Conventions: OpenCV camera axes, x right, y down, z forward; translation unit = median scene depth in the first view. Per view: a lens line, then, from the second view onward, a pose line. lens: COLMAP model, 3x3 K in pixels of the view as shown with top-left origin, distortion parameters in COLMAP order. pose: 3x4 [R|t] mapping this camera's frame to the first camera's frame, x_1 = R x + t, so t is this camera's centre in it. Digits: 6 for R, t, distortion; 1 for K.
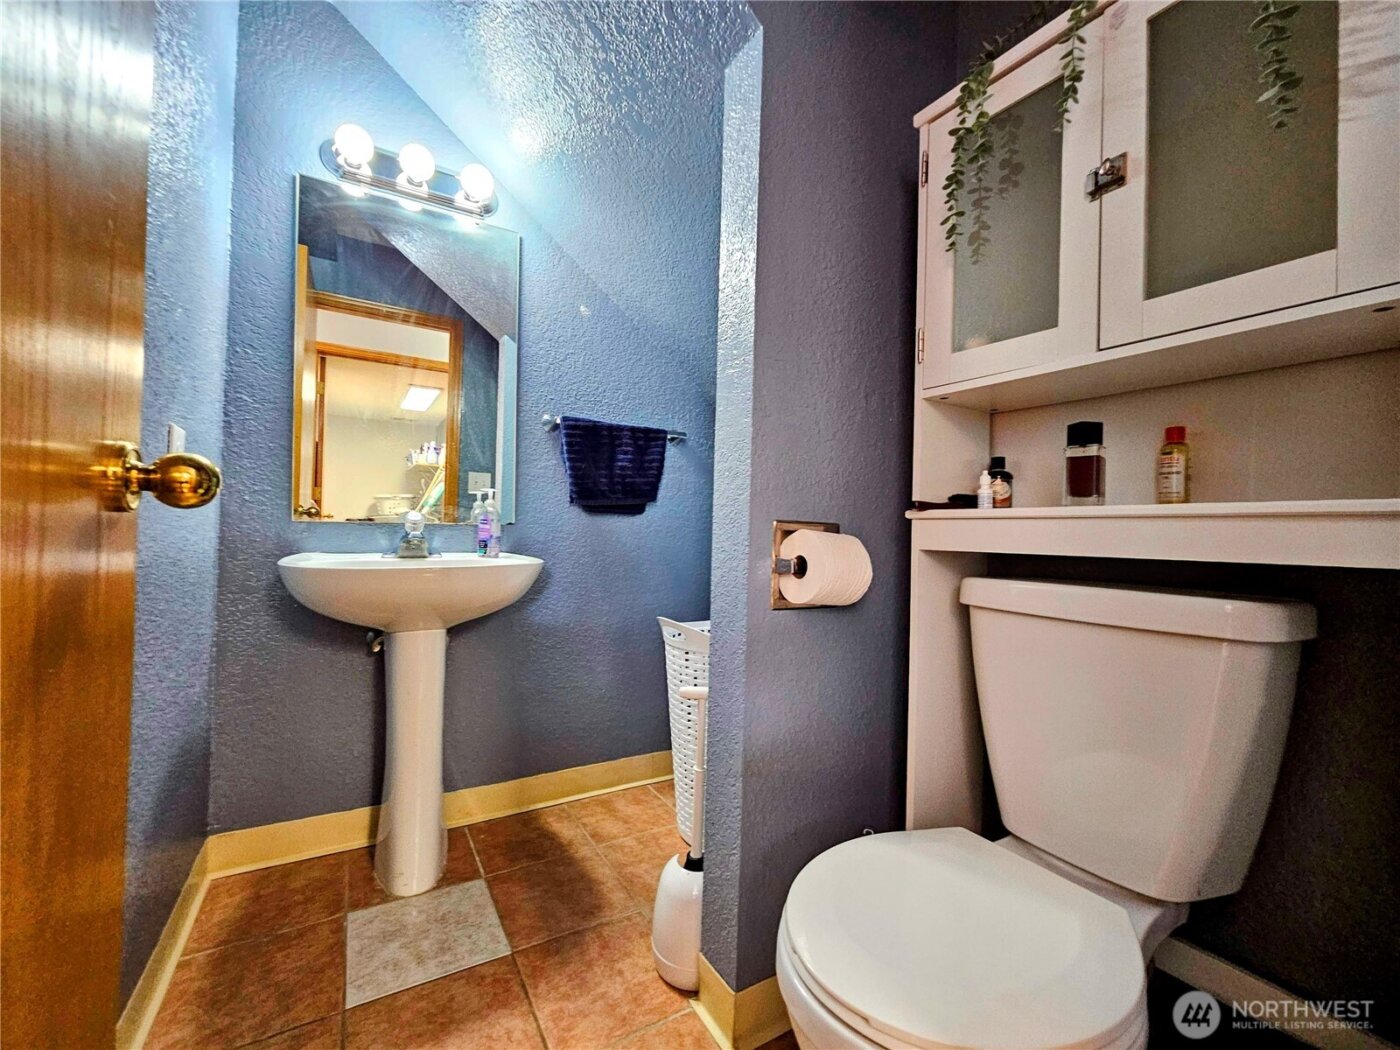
lens RADIAL K [[577.1, 0, 695.5], [0, 577.1, 527.7], [0, 0, 1]] dist [-0.005328, 0.003803]
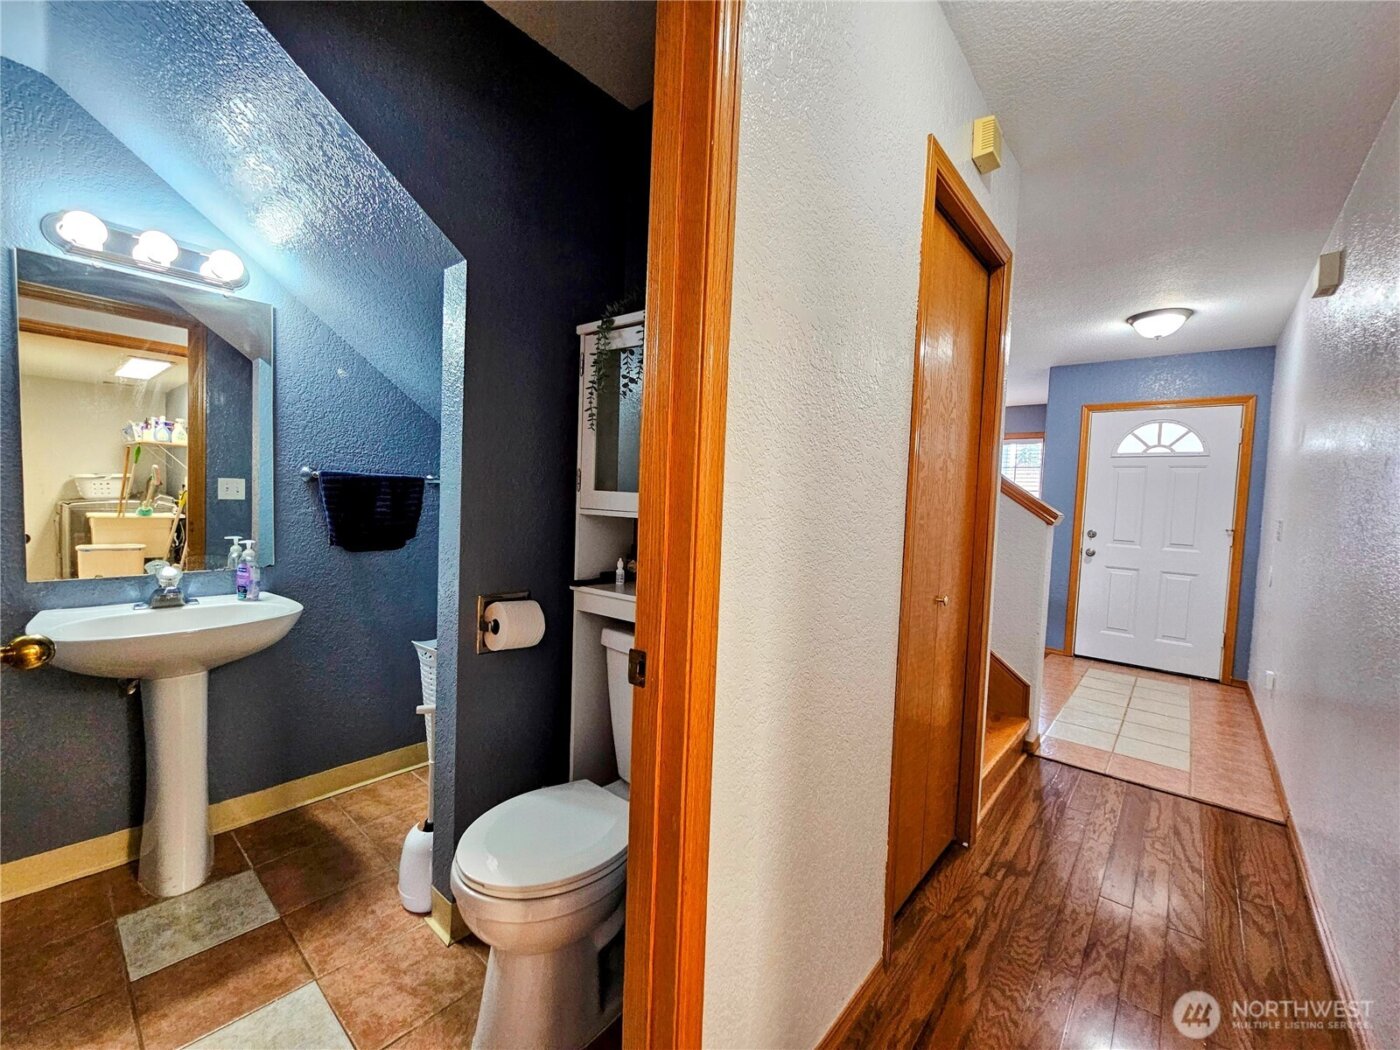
lens RADIAL K [[577.1, 0, 696.6], [0, 577.1, 521.1], [0, 0, 1]] dist [-0.005328, 0.003803]
pose [[0.947117, -0.004096, 0.320862, 0.135659], [-0.015569, 0.998154, 0.058698, -0.213018], [-0.320511, -0.060589, 0.945305, -0.410733]]
